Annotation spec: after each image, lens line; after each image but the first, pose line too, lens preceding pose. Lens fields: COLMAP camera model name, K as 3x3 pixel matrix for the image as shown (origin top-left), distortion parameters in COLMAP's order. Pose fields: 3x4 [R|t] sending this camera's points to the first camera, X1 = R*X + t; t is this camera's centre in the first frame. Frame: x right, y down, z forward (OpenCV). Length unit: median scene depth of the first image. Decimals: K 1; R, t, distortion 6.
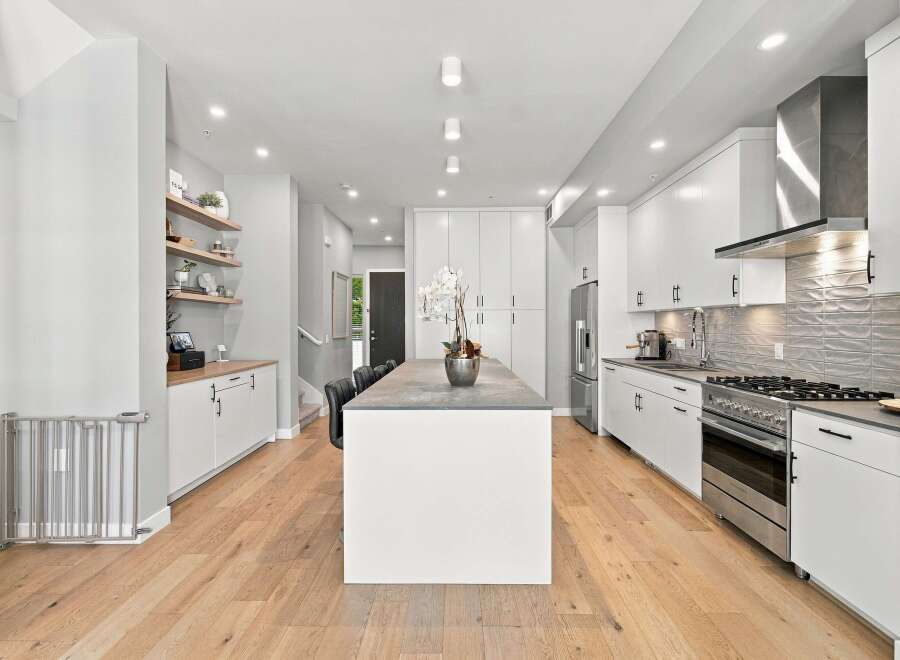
lens RADIAL K [[426.6, 0, 451.2], [0, 426.6, 324.3], [0, 0, 1]] dist [-0.001702, -0.000323]
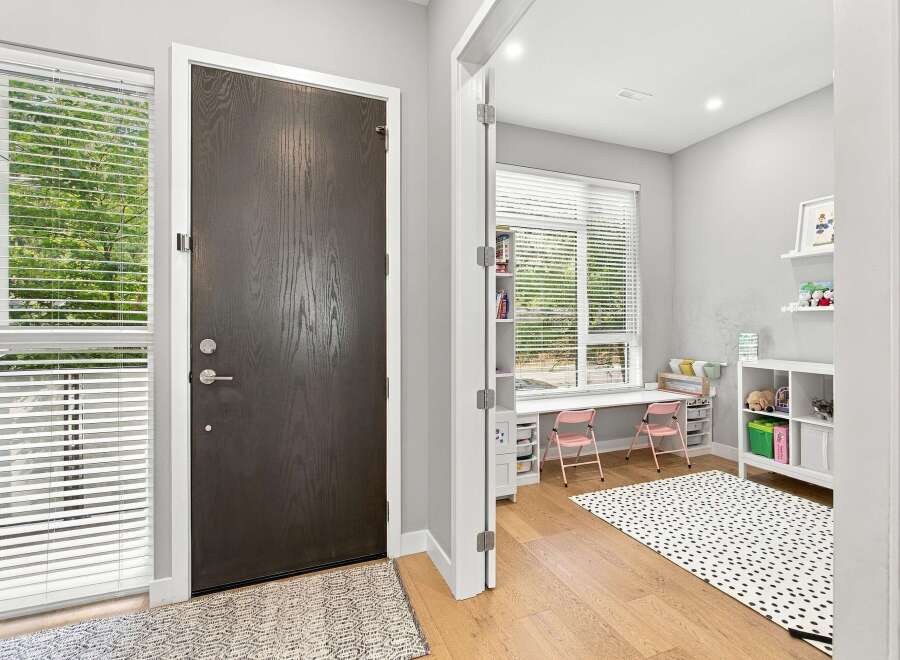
lens RADIAL K [[426.6, 0, 451.2], [0, 426.6, 324.3], [0, 0, 1]] dist [-0.001702, -0.000323]
pose [[0.926905, 0.002284, 0.375288, -0.404942], [-0.002315, 0.999997, -0.000368, 0.020301], [-0.375288, -0.000527, 0.926908, 2.038154]]
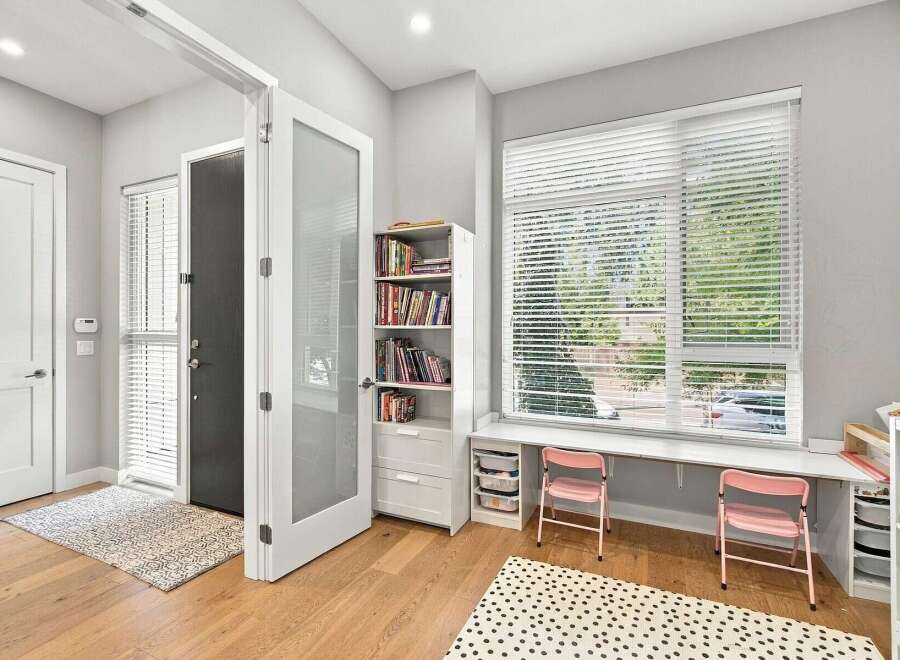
lens RADIAL K [[431.8, 0, 450.0], [0, 431.8, 330.0], [0, 0, 1]] dist [-0.000435, -0.000041]
pose [[0.910670, 0.007247, -0.413072, 0.364475], [-0.005549, 0.999971, 0.005311, 0.013114], [0.413098, -0.002544, 0.910683, 2.099286]]
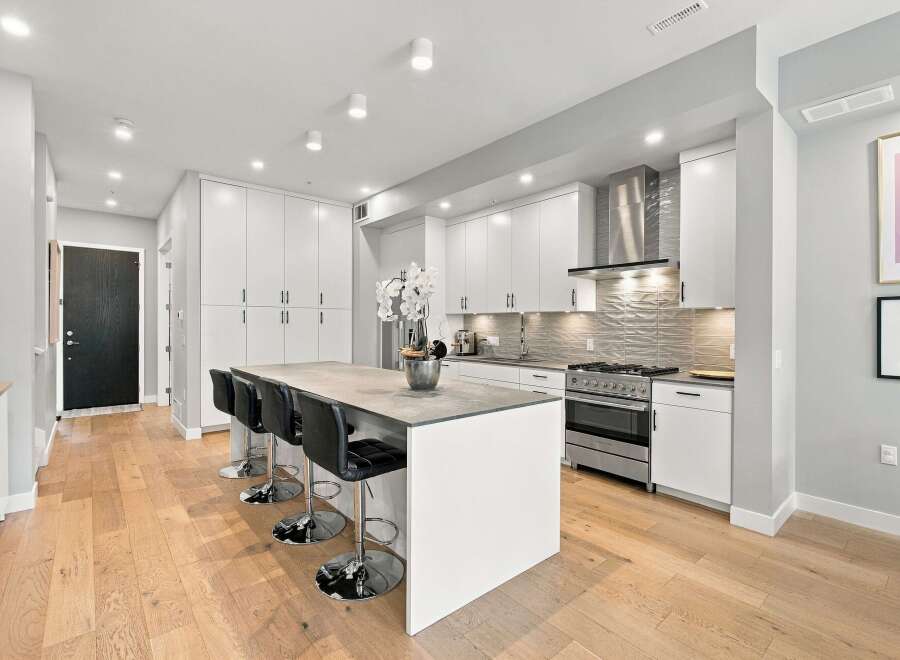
lens RADIAL K [[426.6, 0, 451.2], [0, 426.6, 324.3], [0, 0, 1]] dist [-0.001702, -0.000323]
pose [[0.752044, 0.008185, 0.659062, -0.466353], [-0.008099, 0.999962, -0.003177, 0.002800], [-0.659063, -0.002948, 0.752082, 0.207362]]
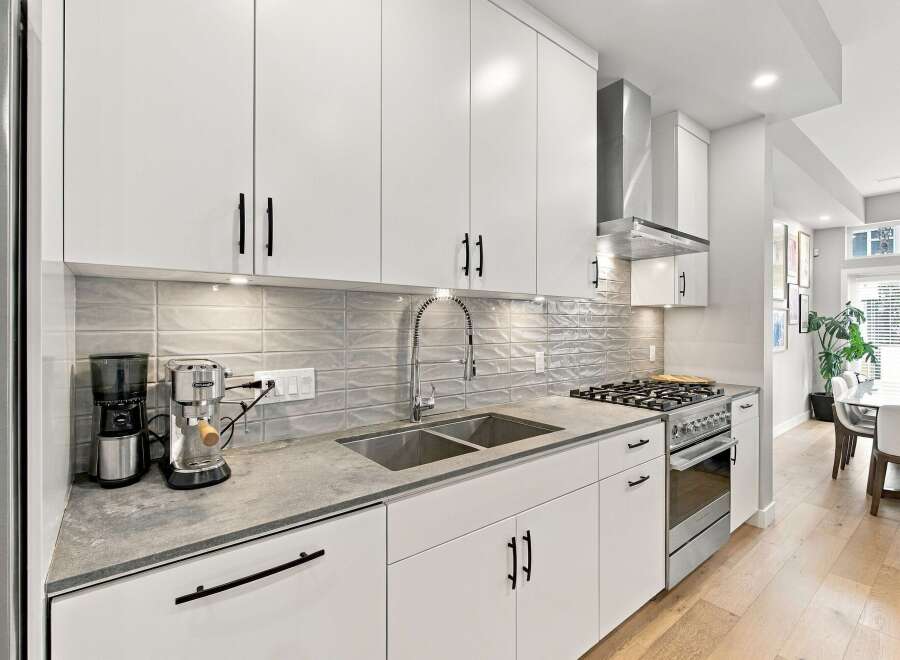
lens RADIAL K [[426.6, 0, 451.2], [0, 426.6, 324.3], [0, 0, 1]] dist [-0.001702, -0.000323]
pose [[-0.634147, 0.000843, 0.773212, 0.243971], [0.000268, 1.000000, -0.000871, -0.004131], [-0.773213, -0.000345, -0.634147, 1.438838]]
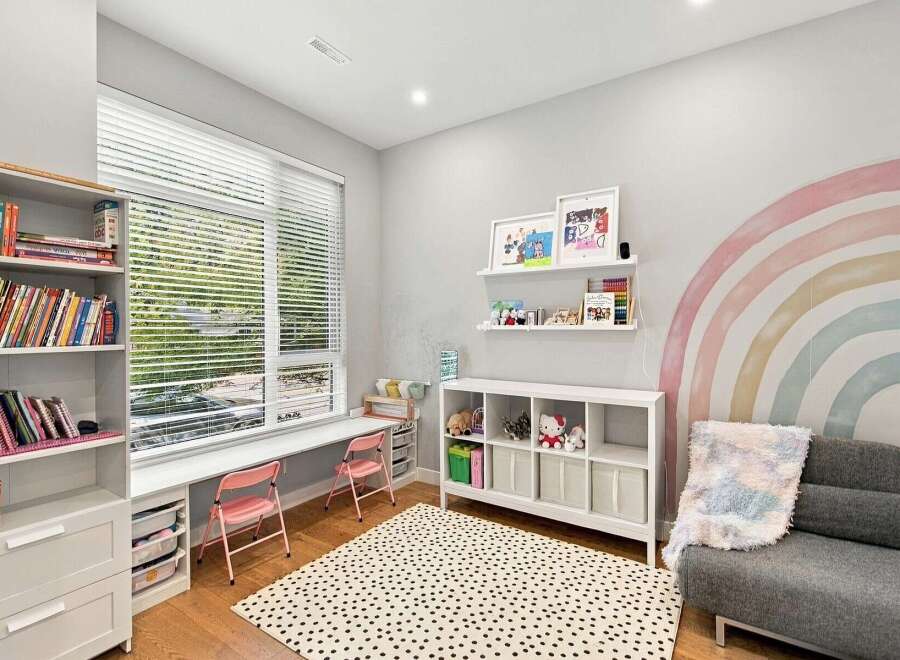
lens RADIAL K [[438.6, 0, 450.0], [0, 438.6, 330.0], [0, 0, 1]] dist [0.000127, 0.000609]
pose [[0.540444, 0.001931, 0.841378, -0.193167], [-0.002885, 0.999996, -0.000441, -0.010462], [-0.841375, -0.002189, 0.540447, 2.181476]]
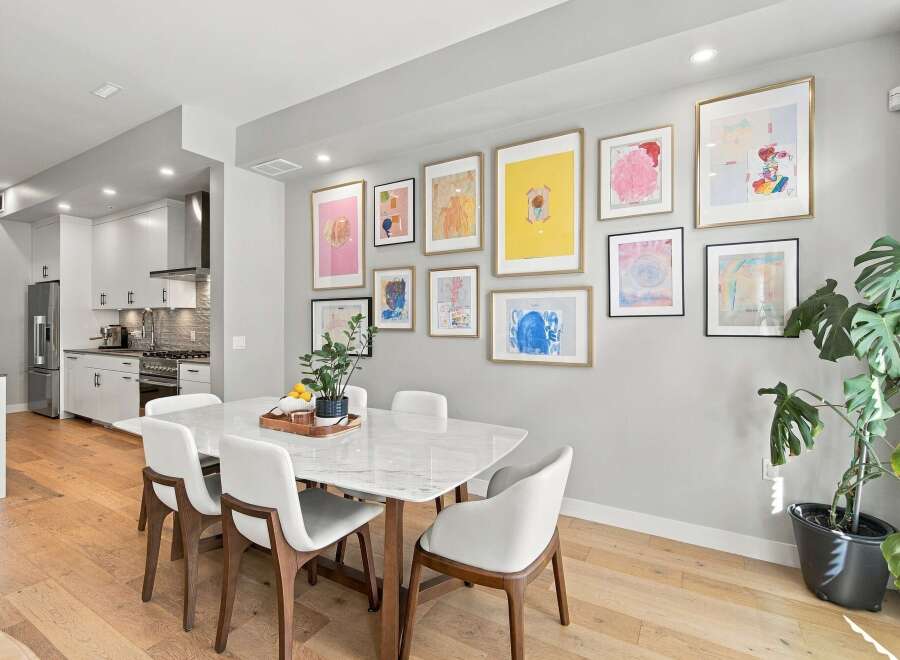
lens RADIAL K [[426.6, 0, 451.2], [0, 426.6, 324.3], [0, 0, 1]] dist [-0.001702, -0.000323]
pose [[0.496348, -0.000894, 0.868123, -0.168932], [-0.003685, 0.999988, 0.003137, 0.006956], [-0.868116, -0.004757, 0.496339, -0.649389]]
